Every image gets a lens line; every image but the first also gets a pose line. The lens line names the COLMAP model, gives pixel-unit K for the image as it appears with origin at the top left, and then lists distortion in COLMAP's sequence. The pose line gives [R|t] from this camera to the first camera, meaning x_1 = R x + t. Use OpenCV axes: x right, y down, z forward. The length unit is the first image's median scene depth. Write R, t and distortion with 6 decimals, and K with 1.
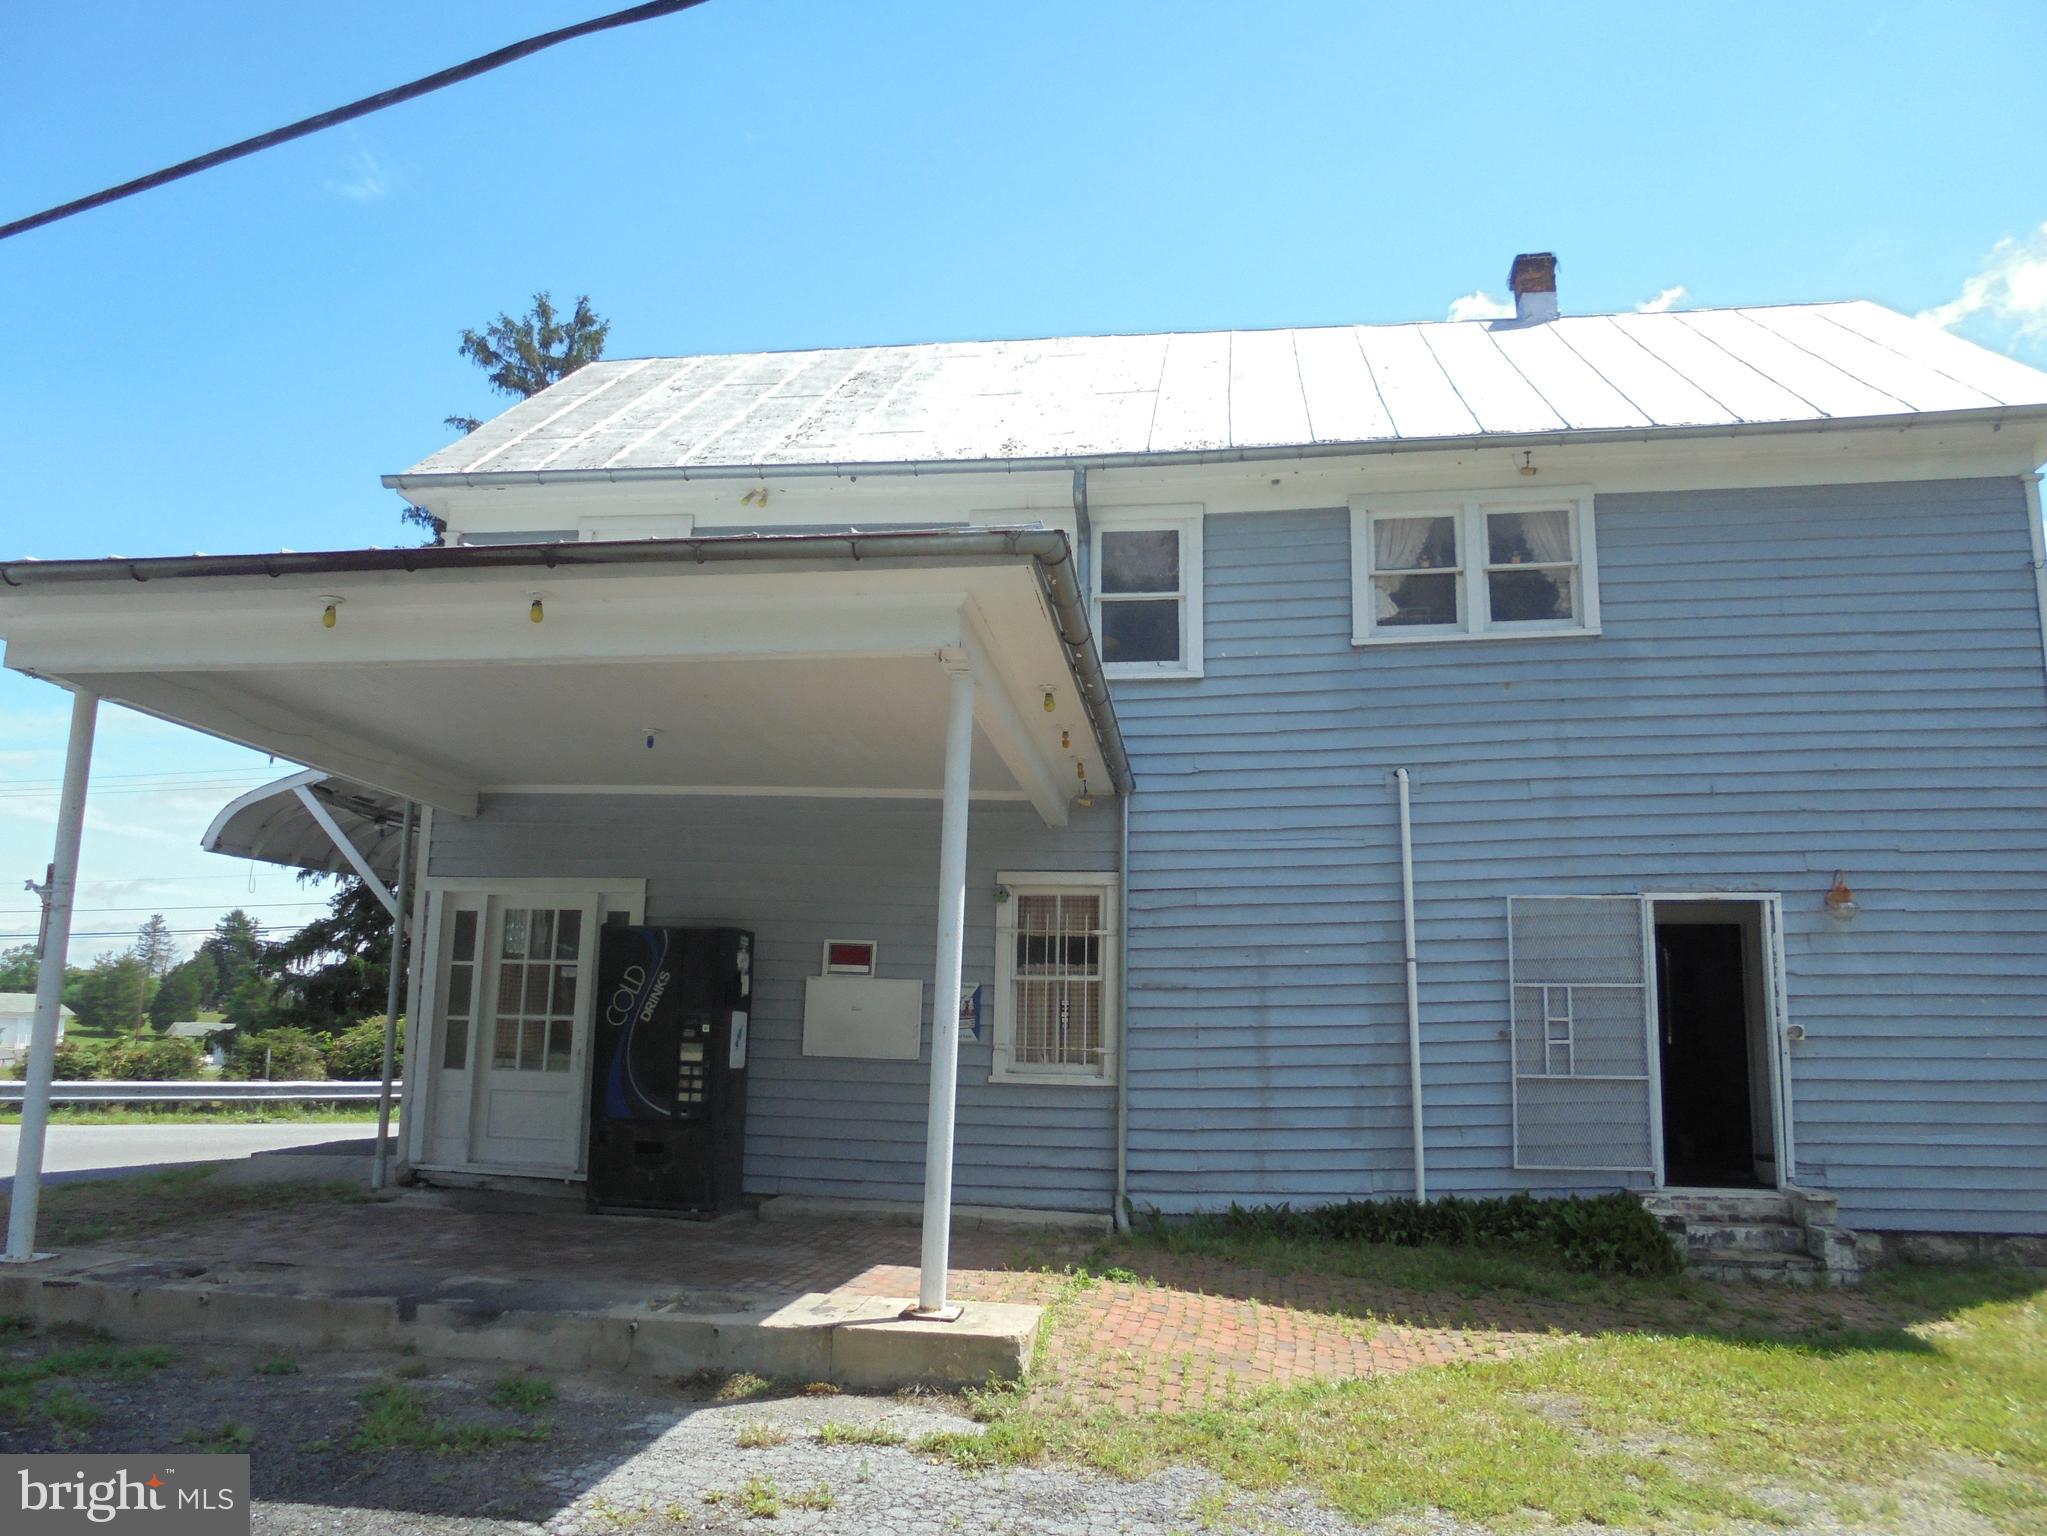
lens RADIAL K [[1559.1, 0, 1012.3], [0, 1559.1, 769.3], [0, 0, 1]] dist [-0.120415, 0.095852]
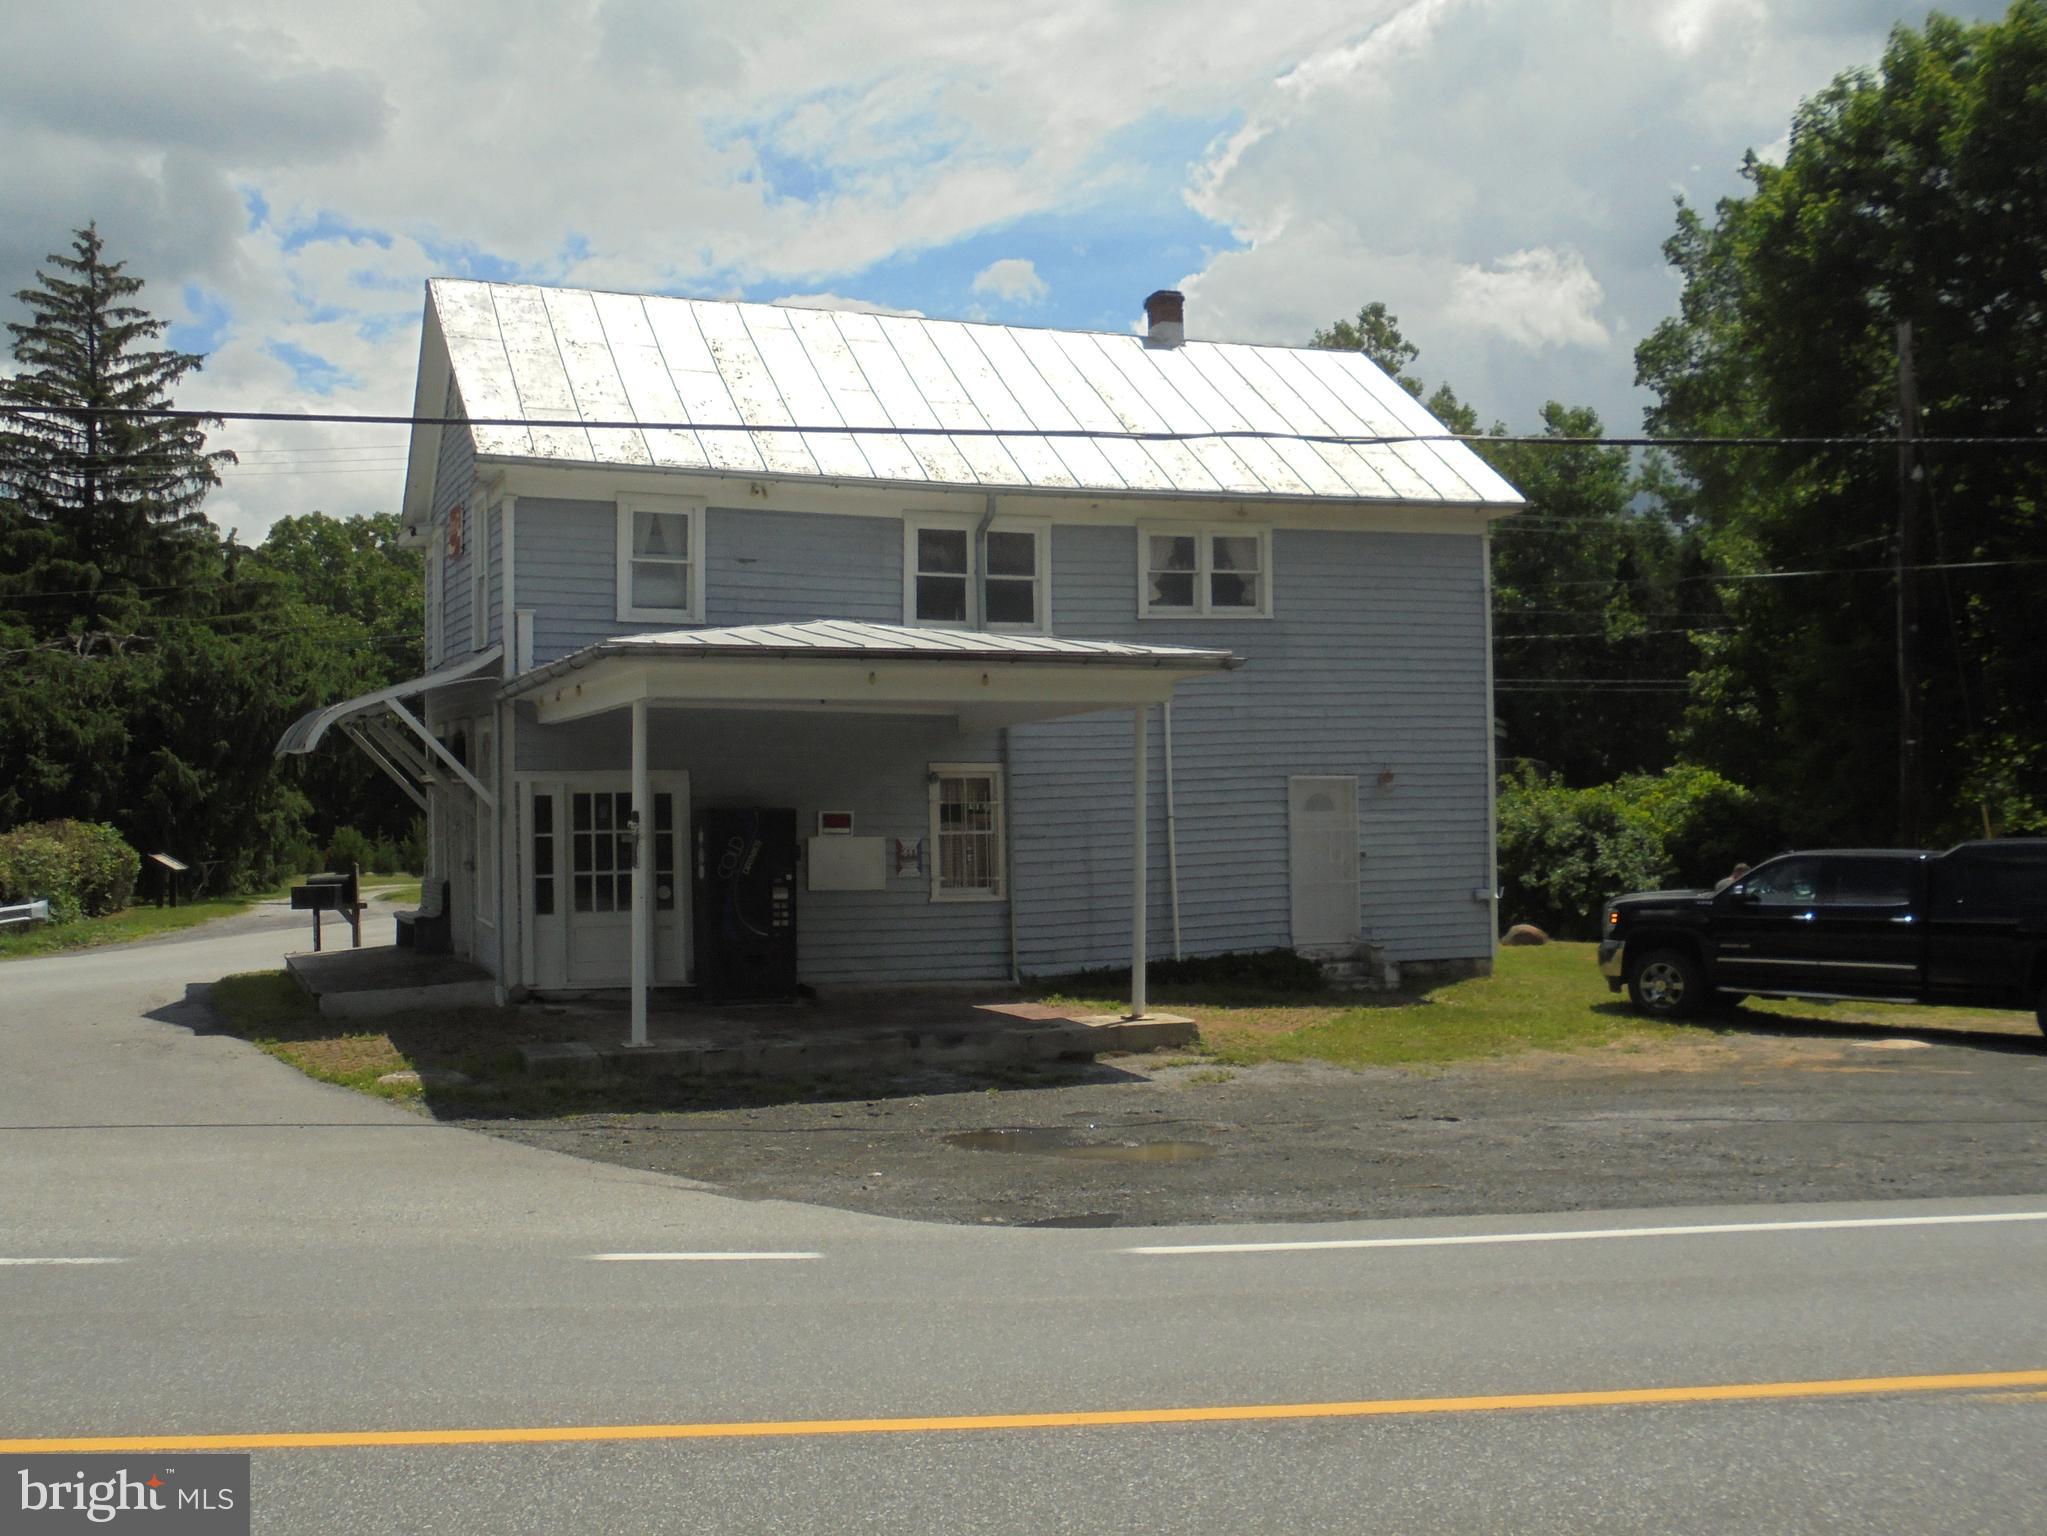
lens RADIAL K [[2020.9, 0, 1023.5], [0, 2020.9, 768.0], [0, 0, 1]] dist [-0.085815, 0.044179]
pose [[0.853370, -0.017441, 0.521013, -0.983738], [-0.065484, 0.987937, 0.140328, -0.217267], [-0.517176, -0.153870, 0.841934, -0.716667]]
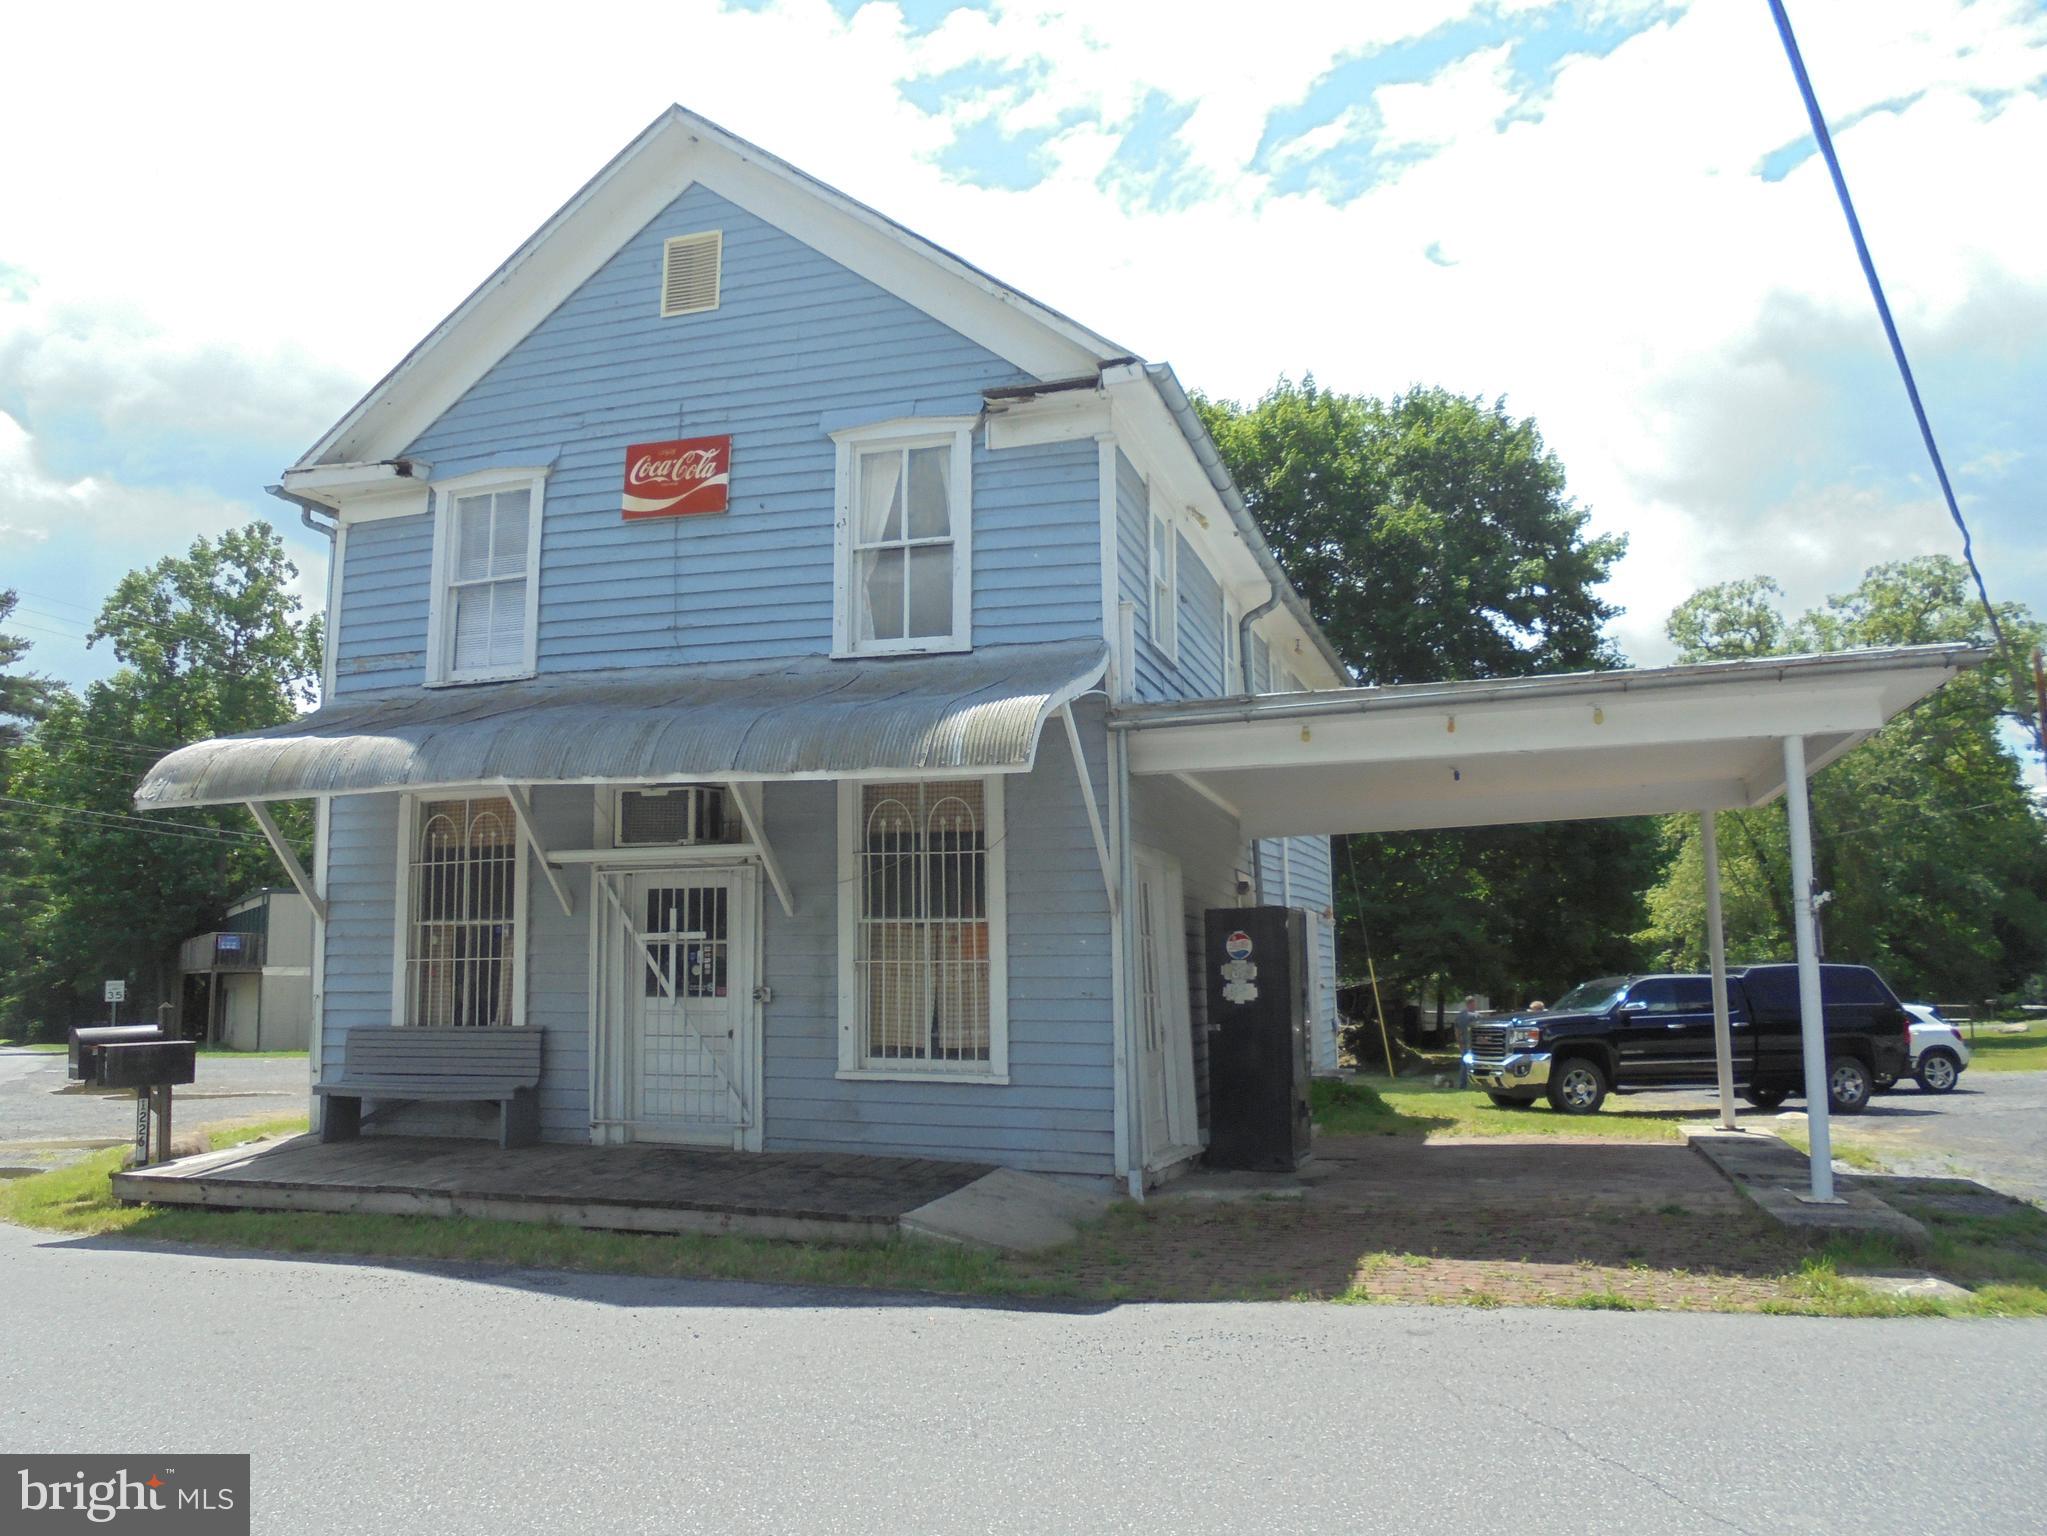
lens RADIAL K [[1565.0, 0, 1023.5], [0, 1565.0, 768.0], [0, 0, 1]] dist [-0.139533, 0.111049]
pose [[0.162632, 0.112497, 0.980253, -1.378290], [-0.157968, 0.983633, -0.086677, 0.128285], [-0.973959, -0.140752, 0.177741, 0.983208]]
